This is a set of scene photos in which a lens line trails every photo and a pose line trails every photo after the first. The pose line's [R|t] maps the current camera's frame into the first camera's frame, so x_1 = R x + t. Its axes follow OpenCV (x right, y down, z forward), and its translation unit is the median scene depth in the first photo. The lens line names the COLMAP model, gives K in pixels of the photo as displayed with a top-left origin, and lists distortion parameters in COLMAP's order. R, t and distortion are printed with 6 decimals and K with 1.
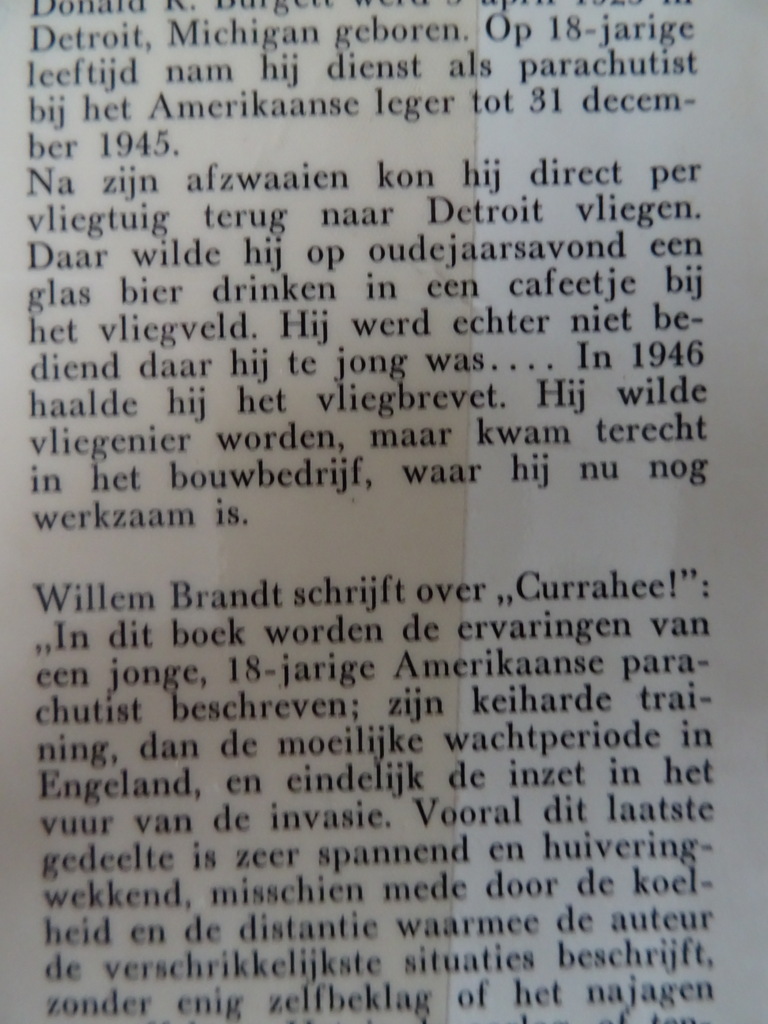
lens RADIAL K [[708.5, 0, 387.4], [0, 708.5, 505.5], [0, 0, 1]] dist [0.052333, -0.054609]
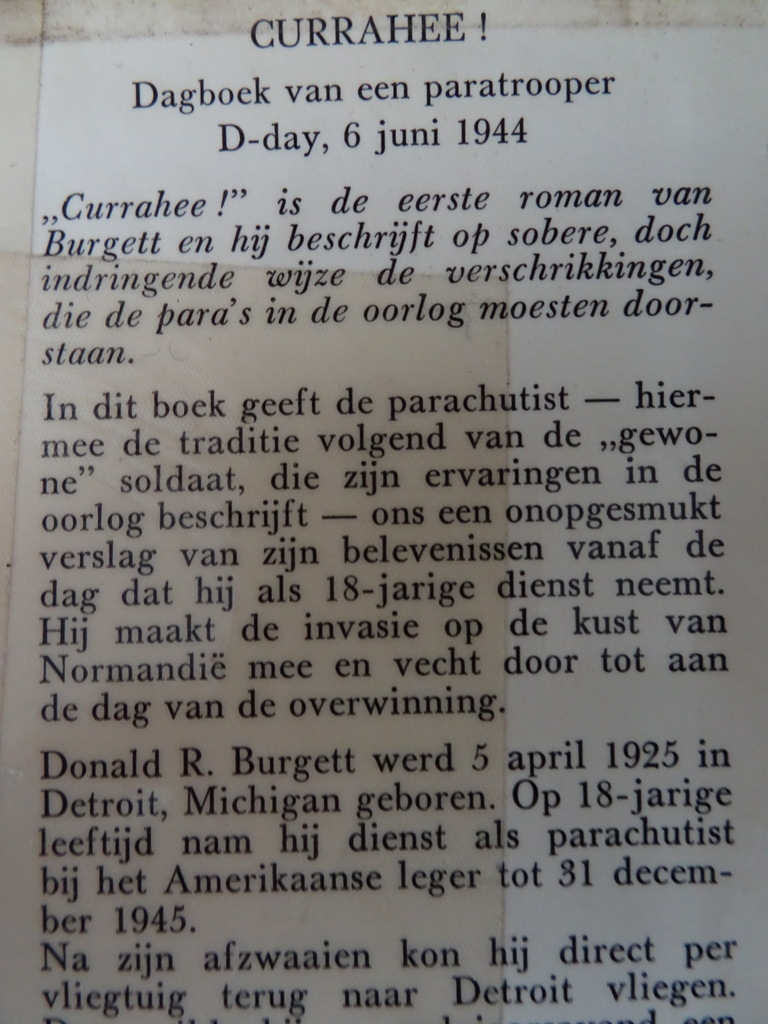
lens RADIAL K [[708.5, 0, 380.3], [0, 708.5, 507.3], [0, 0, 1]] dist [0.052333, -0.054609]
pose [[0.999939, 0.000314, -0.011028, -0.127475], [-0.000028, 0.999662, 0.025979, -4.478734], [0.011033, -0.025977, 0.999602, 0.198805]]
